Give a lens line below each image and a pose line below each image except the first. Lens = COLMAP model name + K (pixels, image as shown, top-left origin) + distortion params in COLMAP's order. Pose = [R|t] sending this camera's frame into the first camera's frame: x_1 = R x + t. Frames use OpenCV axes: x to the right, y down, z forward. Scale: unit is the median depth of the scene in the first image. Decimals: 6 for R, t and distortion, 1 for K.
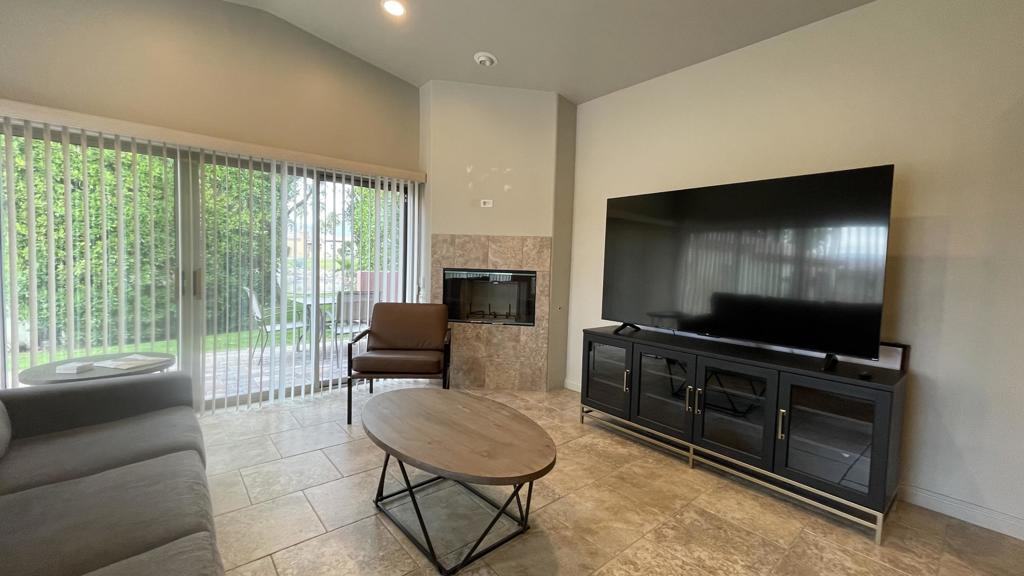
lens RADIAL K [[414.0, 0, 508.9], [0, 414.0, 283.1], [0, 0, 1]] dist [-0.000918, 0.000247]
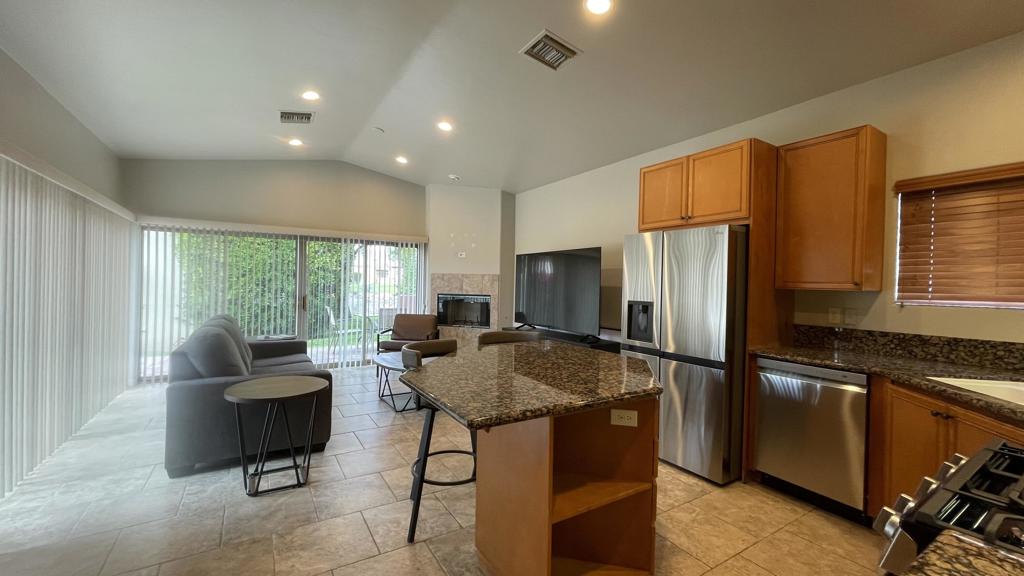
lens RADIAL K [[414.0, 0, 509.7], [0, 414.0, 283.9], [0, 0, 1]] dist [-0.000918, 0.000247]
pose [[0.989932, -0.009387, -0.141230, 0.371417], [0.001399, 0.998399, -0.056553, 0.019694], [0.141534, 0.055786, 0.988360, -0.616845]]
